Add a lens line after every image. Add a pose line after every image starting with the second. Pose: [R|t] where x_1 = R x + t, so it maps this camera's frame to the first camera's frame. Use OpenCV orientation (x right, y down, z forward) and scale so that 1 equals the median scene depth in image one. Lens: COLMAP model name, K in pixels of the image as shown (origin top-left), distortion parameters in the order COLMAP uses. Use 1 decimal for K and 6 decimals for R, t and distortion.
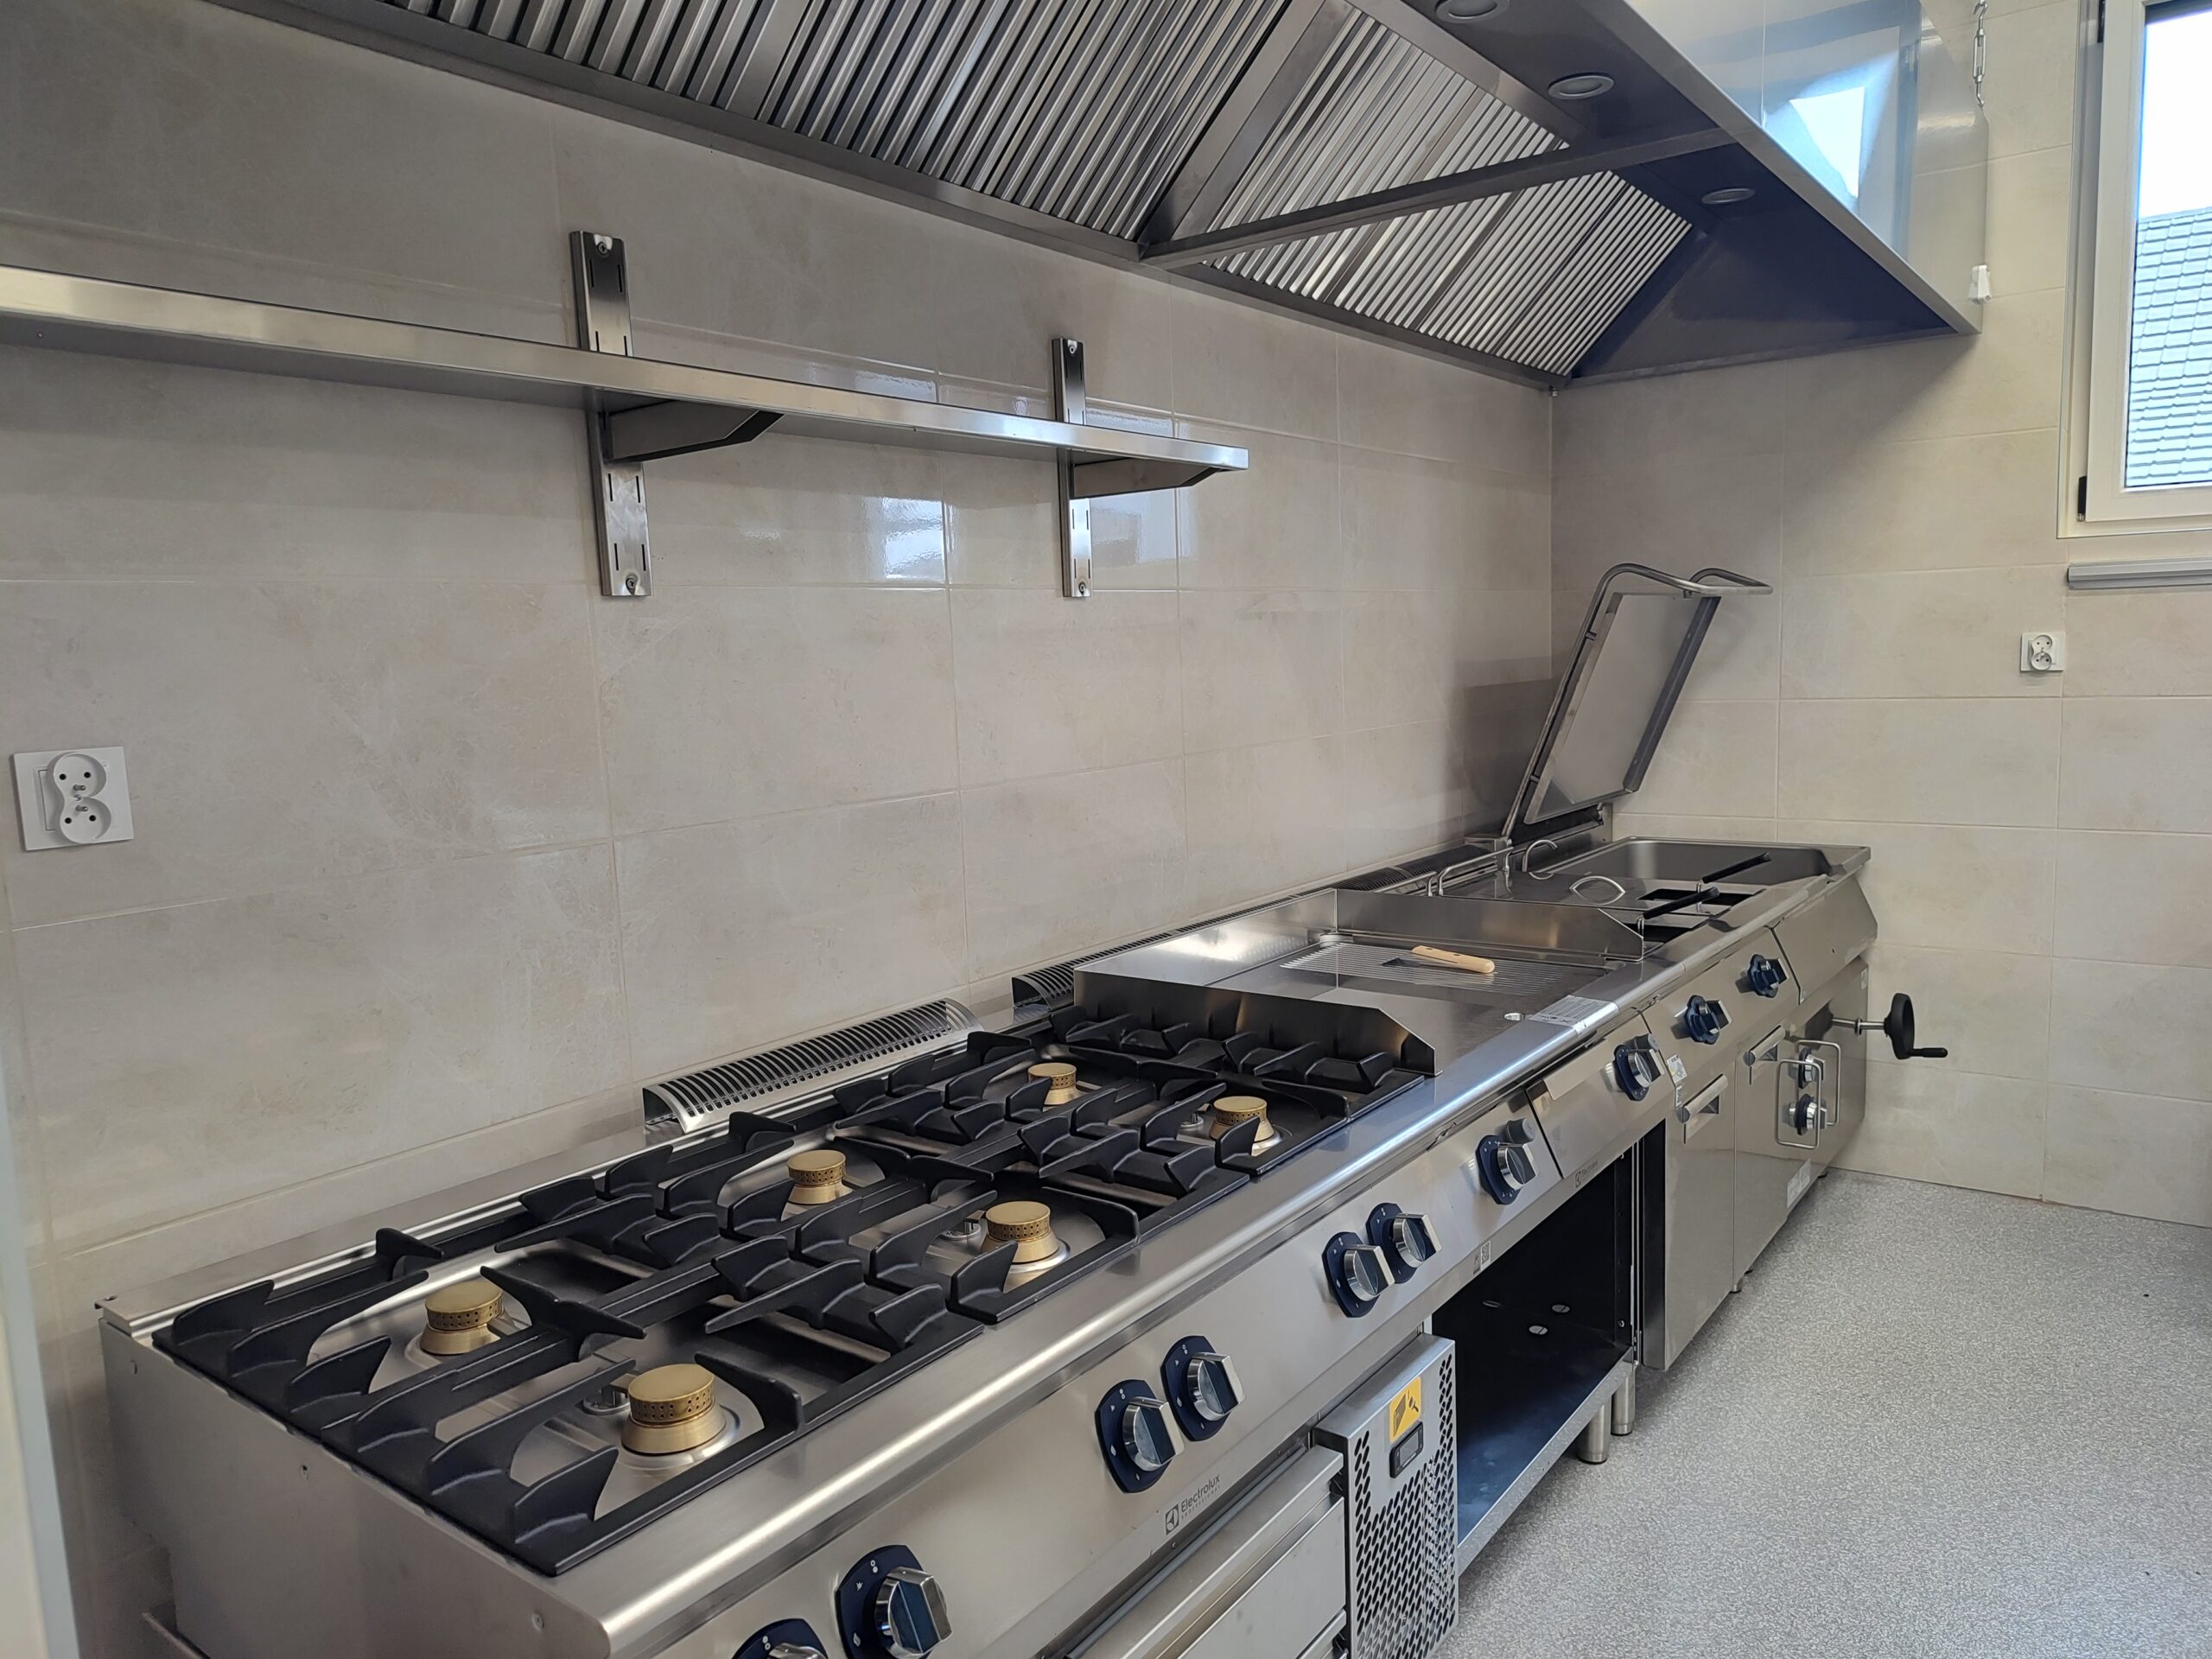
lens RADIAL K [[1508.9, 0, 1090.7], [0, 1508.9, 841.2], [0, 0, 1]] dist [0.044998, -0.045380]
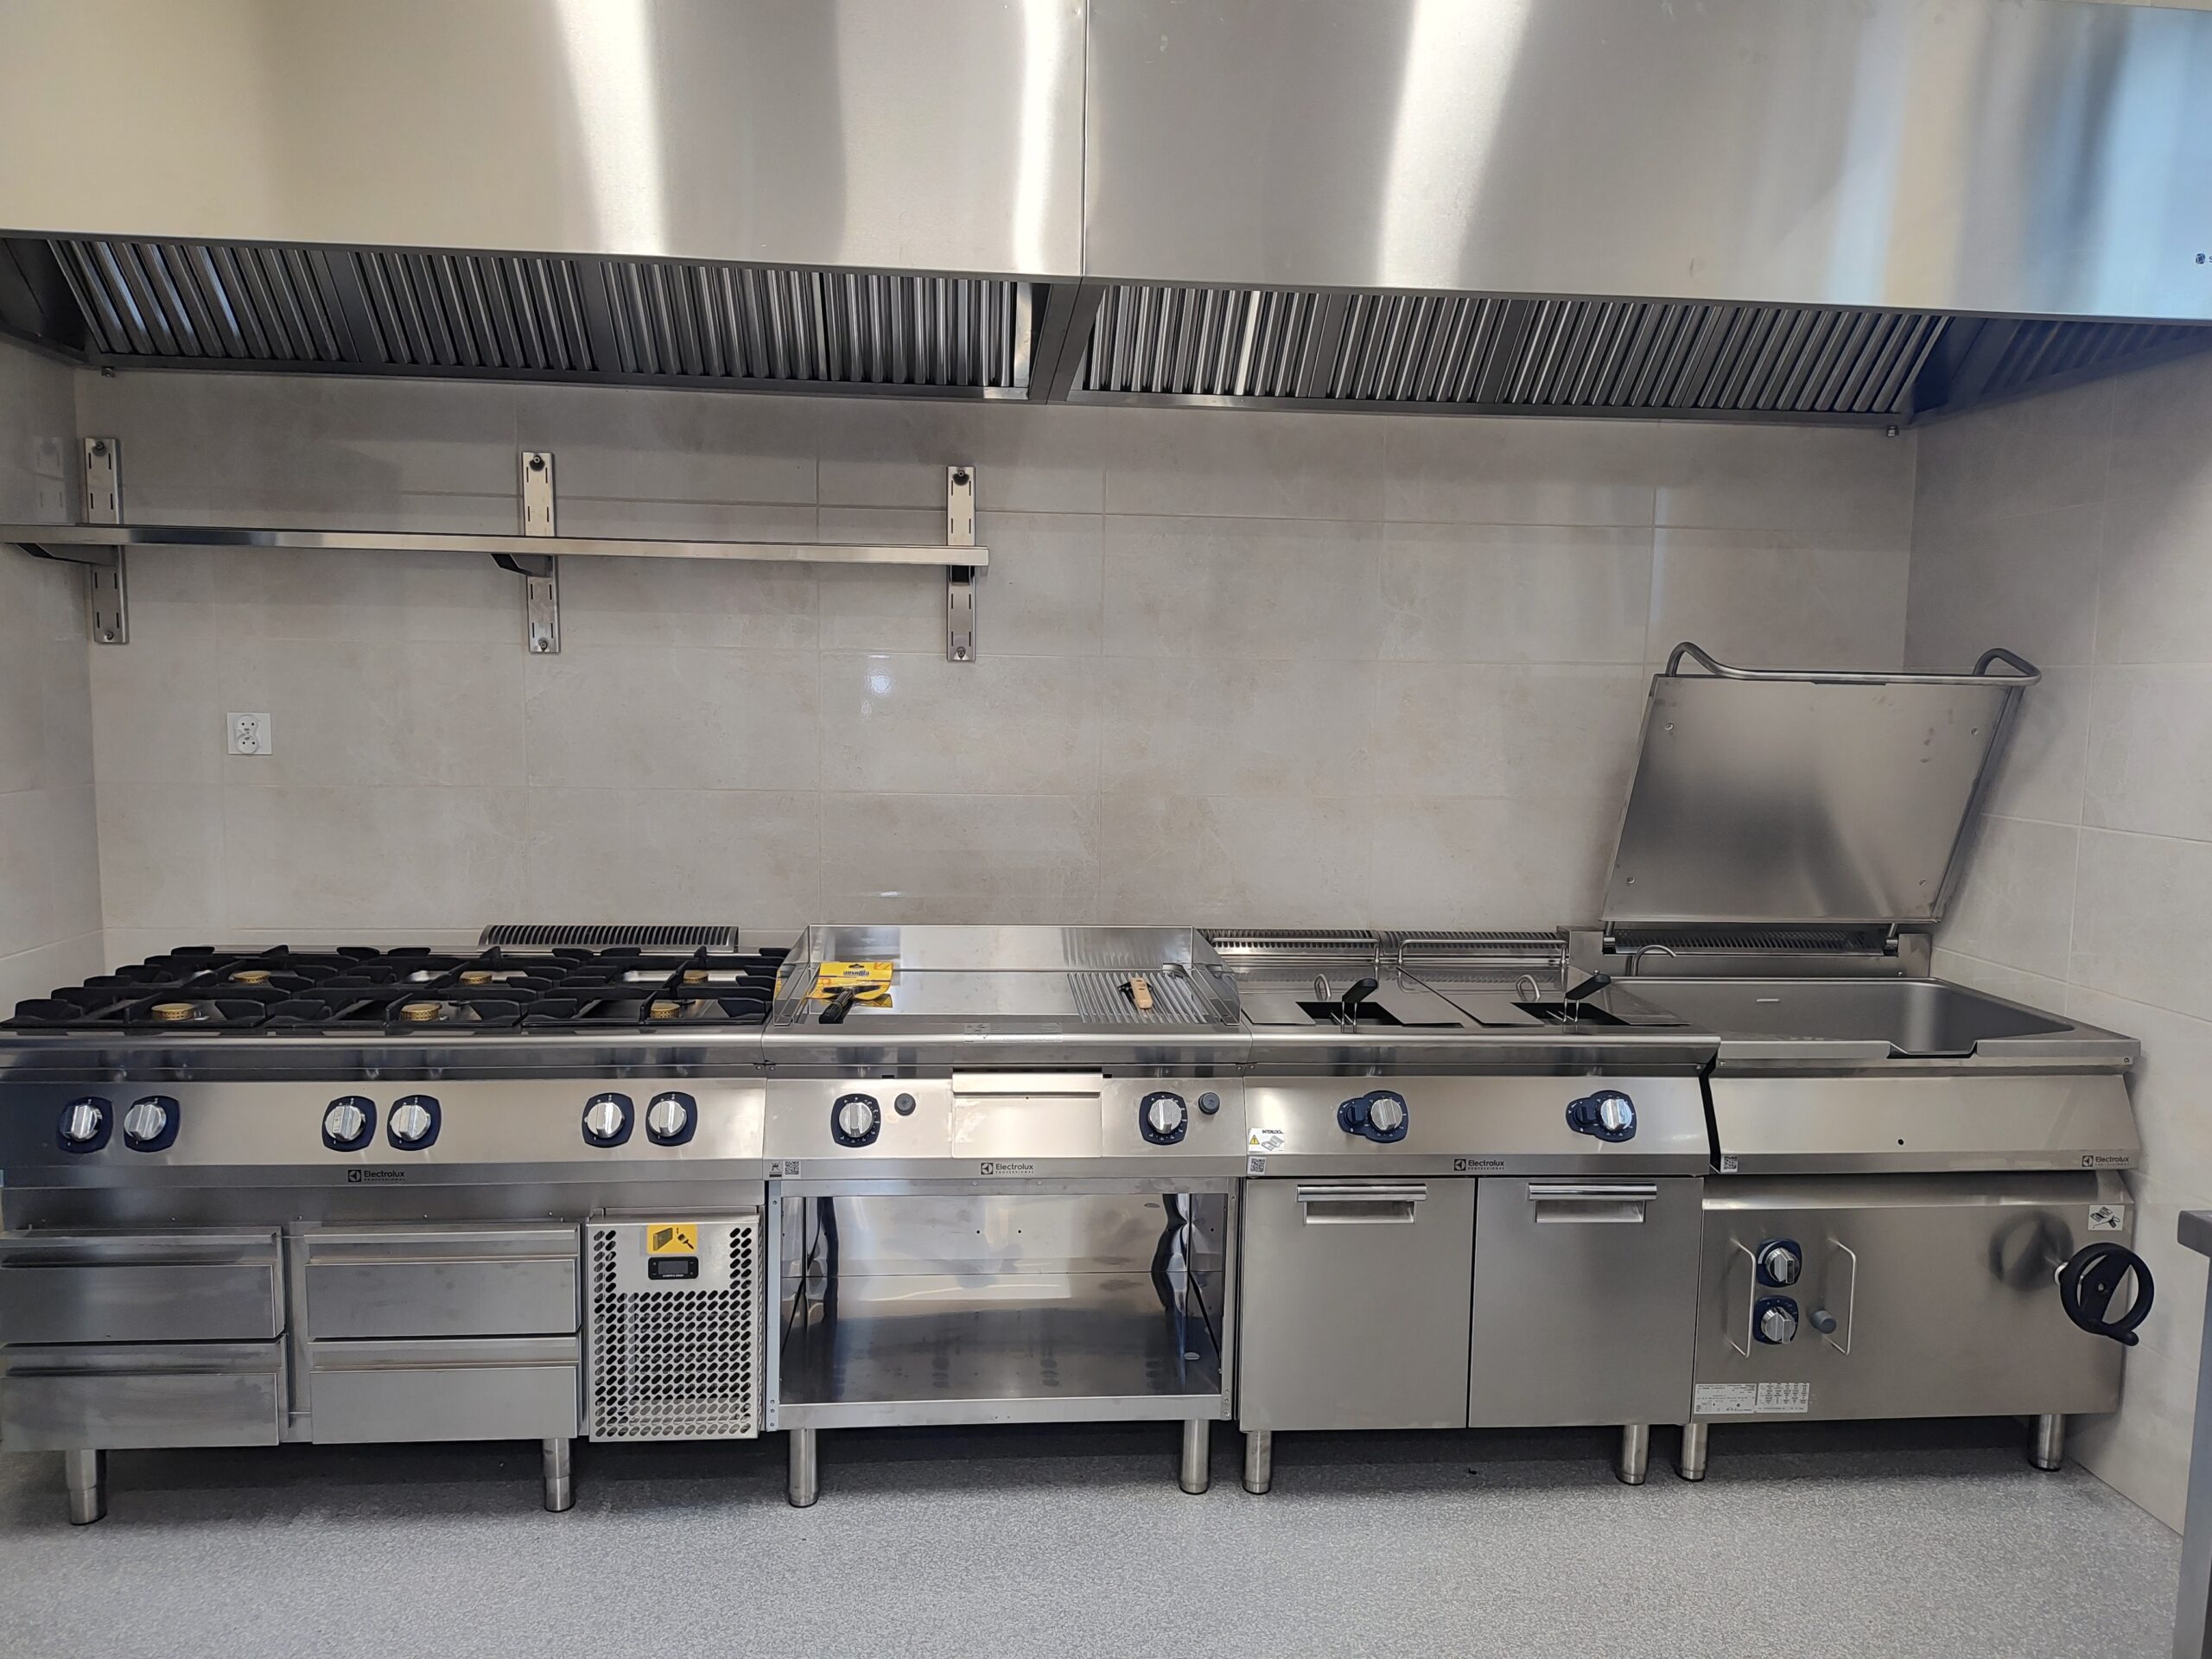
lens RADIAL K [[1508.9, 0, 1084.3], [0, 1508.9, 827.0], [0, 0, 1]] dist [0.044998, -0.045380]
pose [[0.669154, 0.115917, -0.734028, 1.008667], [-0.137871, 0.989976, 0.030650, -0.071132], [0.730223, 0.080692, 0.678428, 0.199559]]
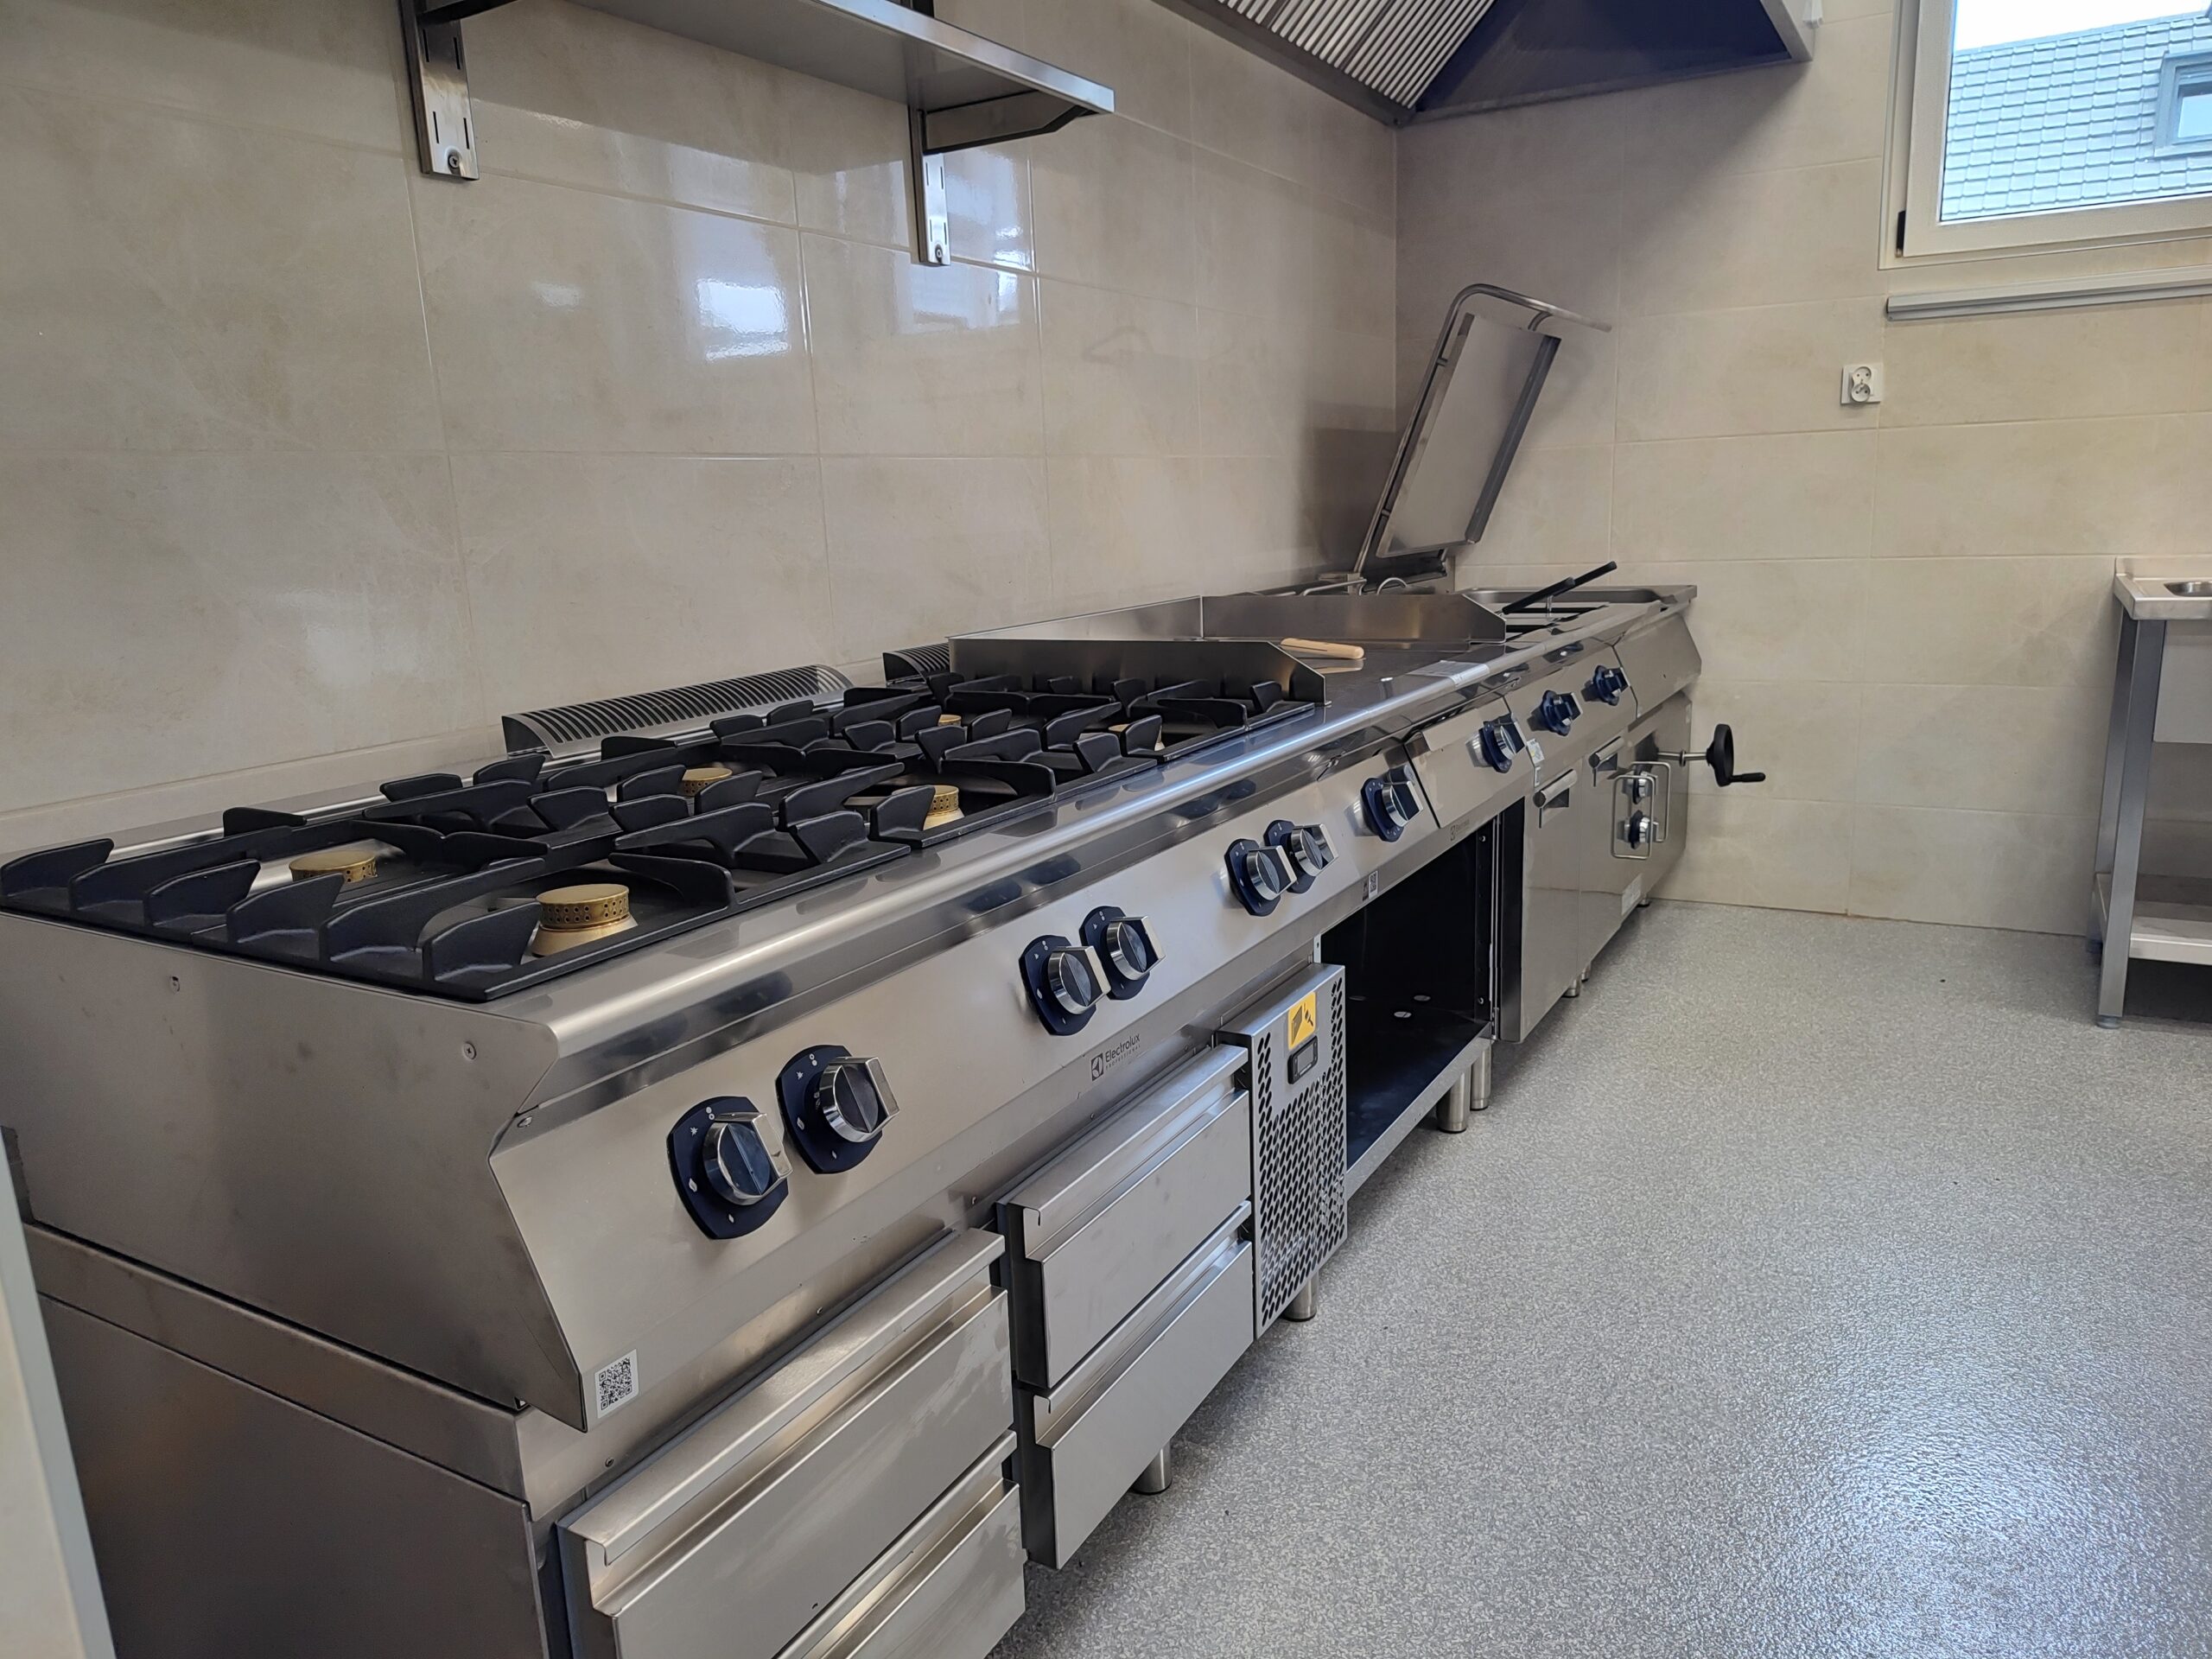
lens RADIAL K [[1508.9, 0, 1085.4], [0, 1508.9, 846.8], [0, 0, 1]] dist [0.044998, -0.045380]
pose [[0.993033, -0.031092, 0.113662, -0.033209], [0.020721, 0.995607, 0.091309, 0.112851], [-0.116002, -0.088317, 0.989315, 0.018263]]
